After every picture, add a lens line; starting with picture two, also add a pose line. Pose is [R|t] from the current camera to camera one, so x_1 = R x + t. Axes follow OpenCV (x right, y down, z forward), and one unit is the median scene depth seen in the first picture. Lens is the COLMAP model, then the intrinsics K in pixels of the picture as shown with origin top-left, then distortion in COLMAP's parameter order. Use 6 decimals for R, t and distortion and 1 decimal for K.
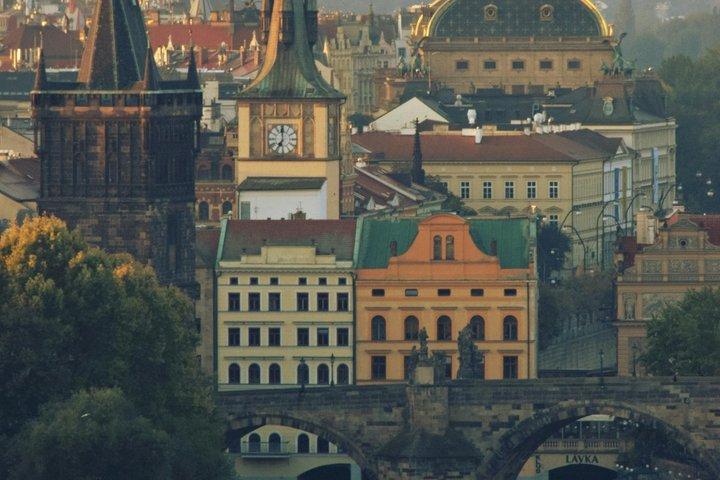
lens RADIAL K [[4590.4, 0, 360.0], [0, 4590.4, 240.0], [0, 0, 1]] dist [0.134480, 1.525294]
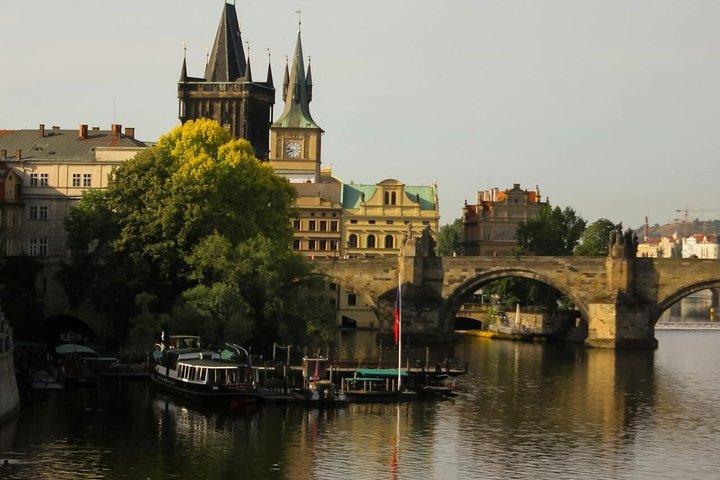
lens RADIAL K [[4590.4, 0, 360.0], [0, 4590.4, 240.0], [0, 0, 1]] dist [0.134480, 1.525294]
pose [[0.998557, 0.021698, -0.049118, 0.081250], [-0.018939, 0.998254, 0.055943, -0.070704], [0.050246, -0.054932, 0.997225, -0.704642]]
